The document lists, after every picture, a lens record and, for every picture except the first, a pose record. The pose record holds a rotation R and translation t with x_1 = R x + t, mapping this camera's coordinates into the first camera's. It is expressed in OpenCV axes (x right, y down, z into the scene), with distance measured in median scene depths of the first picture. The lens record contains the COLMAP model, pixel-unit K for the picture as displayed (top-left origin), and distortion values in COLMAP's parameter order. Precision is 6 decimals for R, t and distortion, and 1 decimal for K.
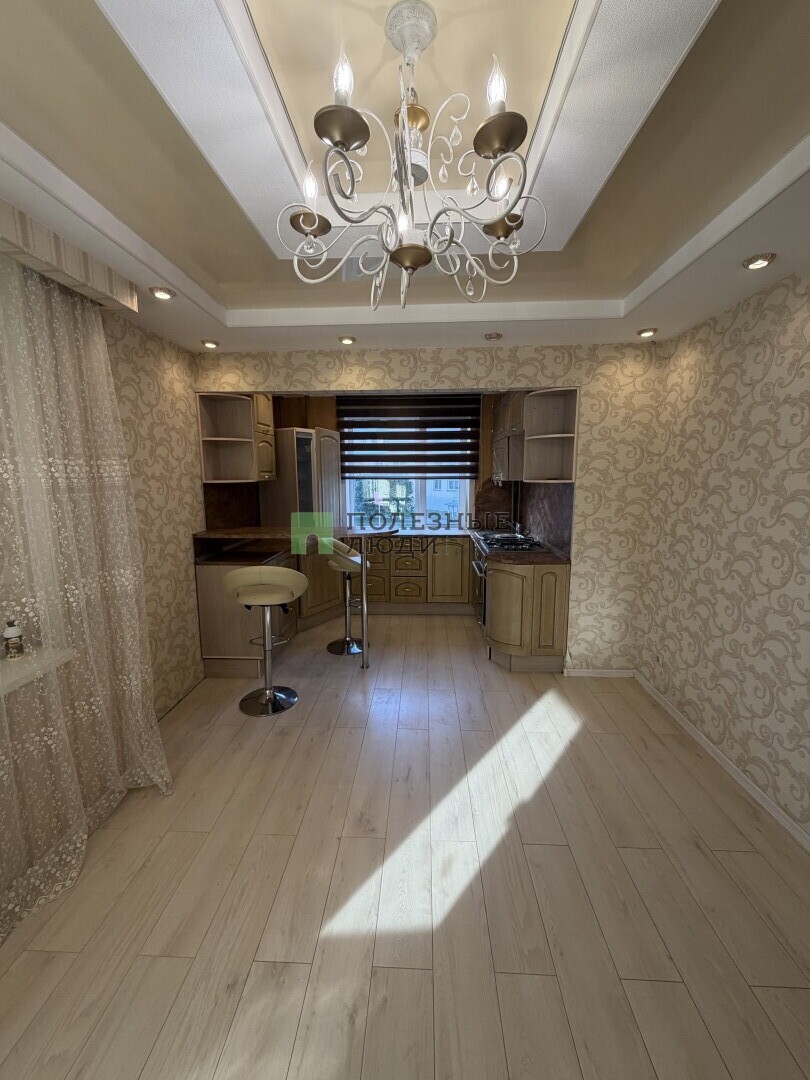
lens RADIAL K [[431.8, 0, 405.0], [0, 431.8, 538.0], [0, 0, 1]] dist [0.001433, -0.000497]
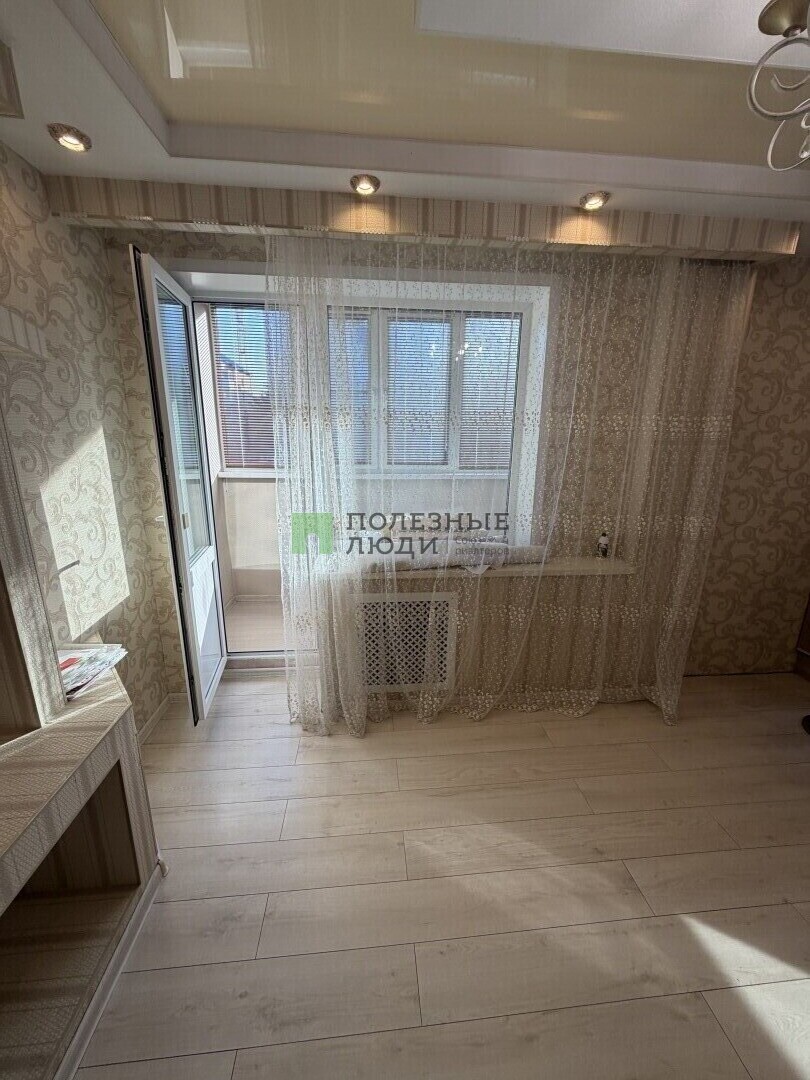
lens RADIAL K [[431.8, 0, 405.9], [0, 431.8, 540.0], [0, 0, 1]] dist [0.001433, -0.000497]
pose [[0.137878, 0.255135, -0.957024, 0.337826], [-0.165784, 0.958566, 0.231662, -0.005707], [0.976476, 0.126718, 0.174462, 0.097687]]
